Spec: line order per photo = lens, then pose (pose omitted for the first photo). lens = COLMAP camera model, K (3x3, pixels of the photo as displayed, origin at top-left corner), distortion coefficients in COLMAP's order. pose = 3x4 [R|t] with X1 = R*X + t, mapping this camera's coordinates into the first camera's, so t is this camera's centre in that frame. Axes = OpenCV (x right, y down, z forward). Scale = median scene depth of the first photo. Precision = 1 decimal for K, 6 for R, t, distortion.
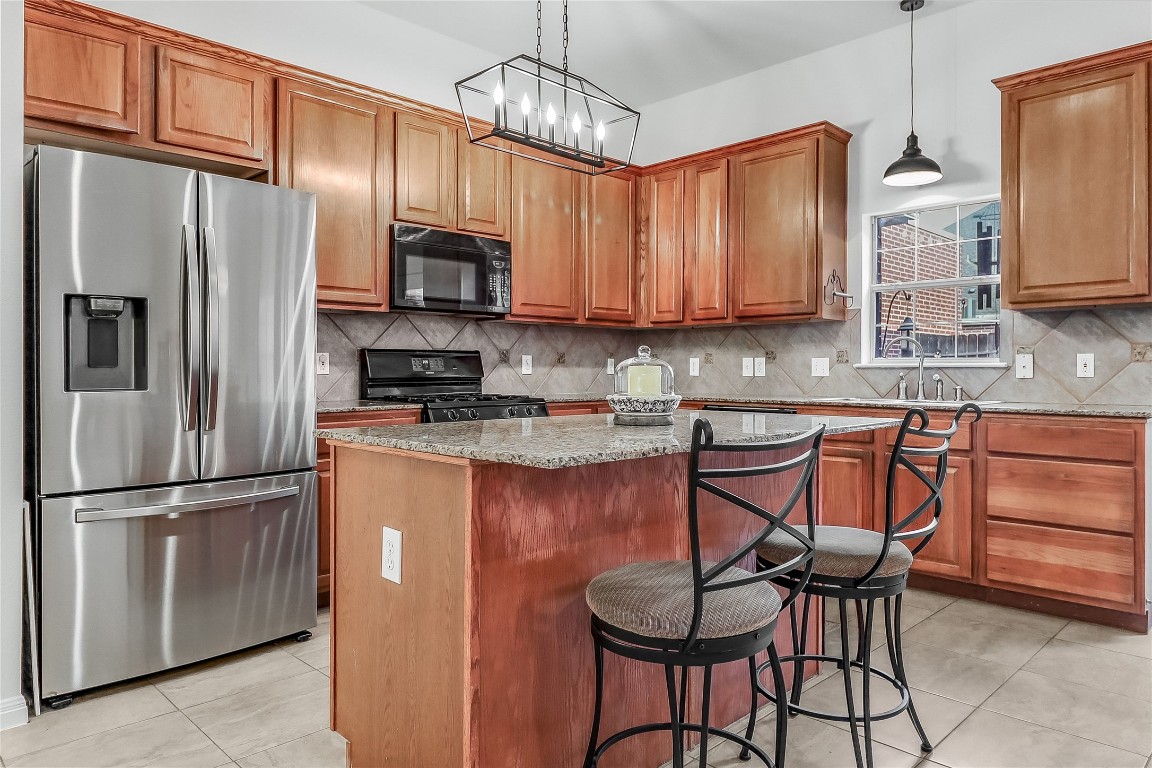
lens RADIAL K [[749.6, 0, 592.5], [0, 749.6, 375.7], [0, 0, 1]] dist [0.008088, 0.000262]
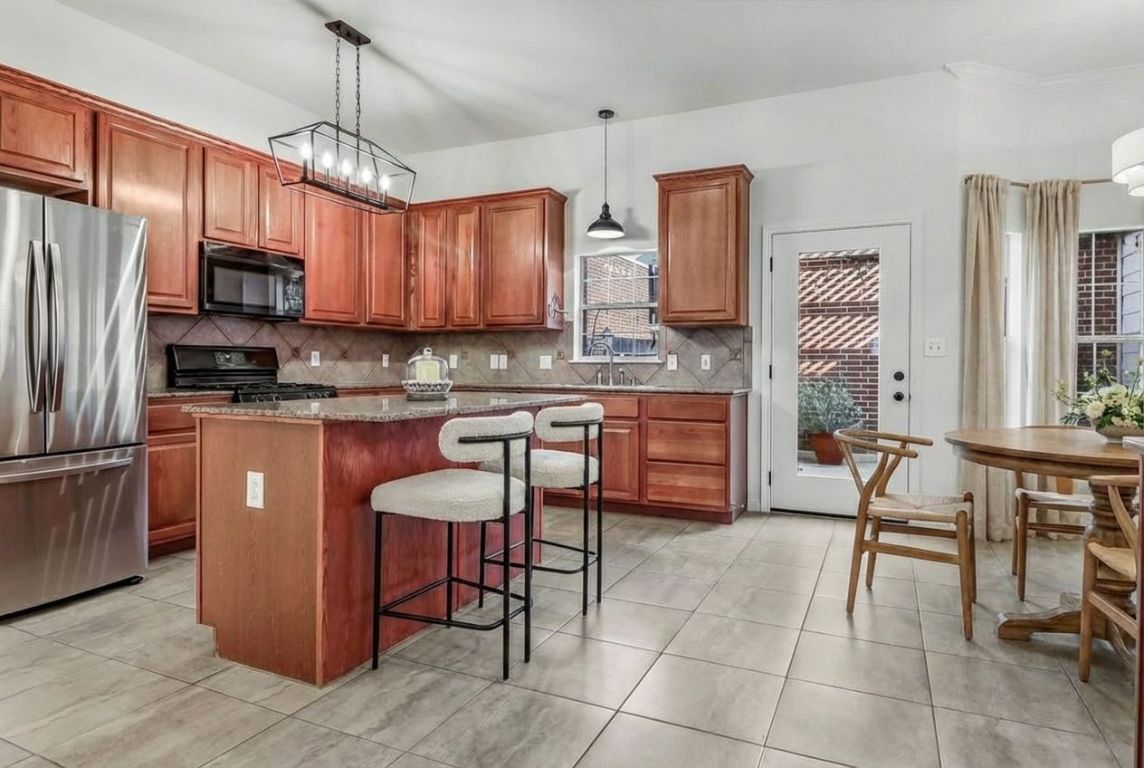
lens RADIAL K [[654.2, 0, 582.3], [0, 654.2, 372.0], [0, 0, 1]] dist [0.001426, -0.001109]
pose [[0.942287, 0.000888, 0.334805, -0.045308], [-0.002299, 0.999990, 0.003817, 0.001927], [-0.334799, -0.004366, 0.942280, -0.193374]]
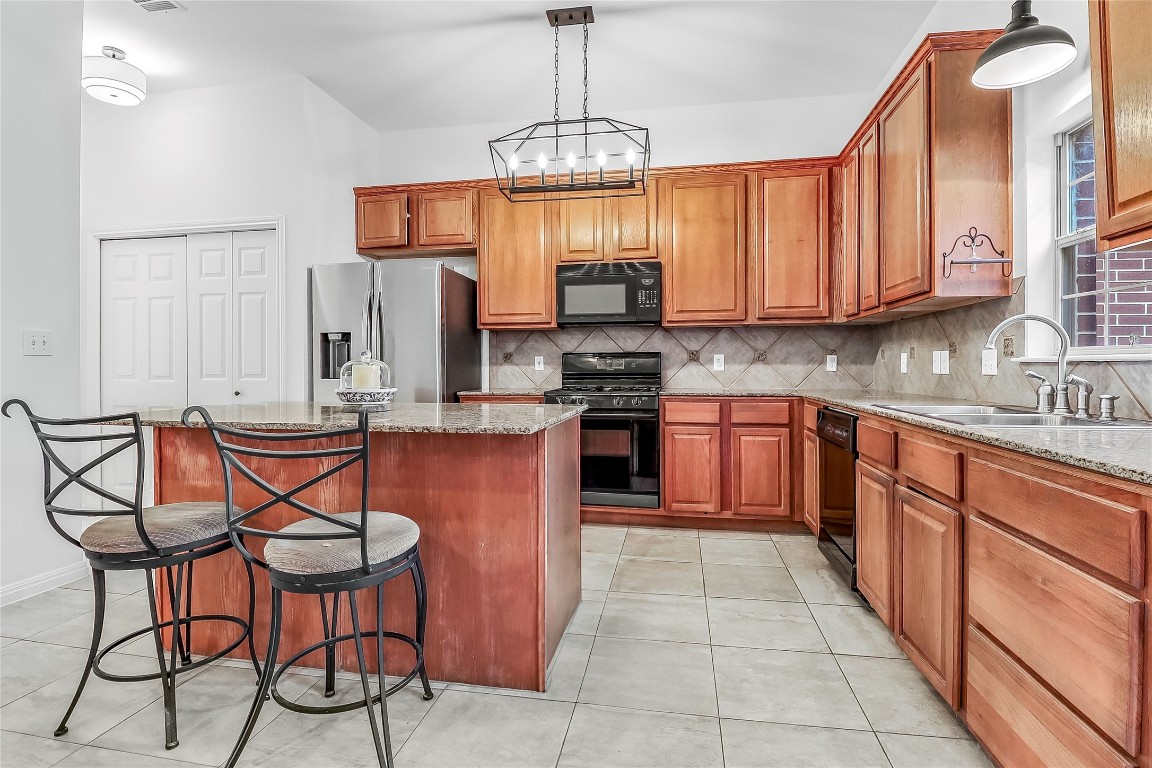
lens RADIAL K [[543.9, 0, 580.0], [0, 543.9, 373.1], [0, 0, 1]] dist [-0.010841, -0.001198]
pose [[0.576821, 0.005371, -0.816853, 0.616038], [-0.001508, 0.999984, 0.005510, -0.003674], [0.816869, -0.001947, 0.576819, 0.451226]]
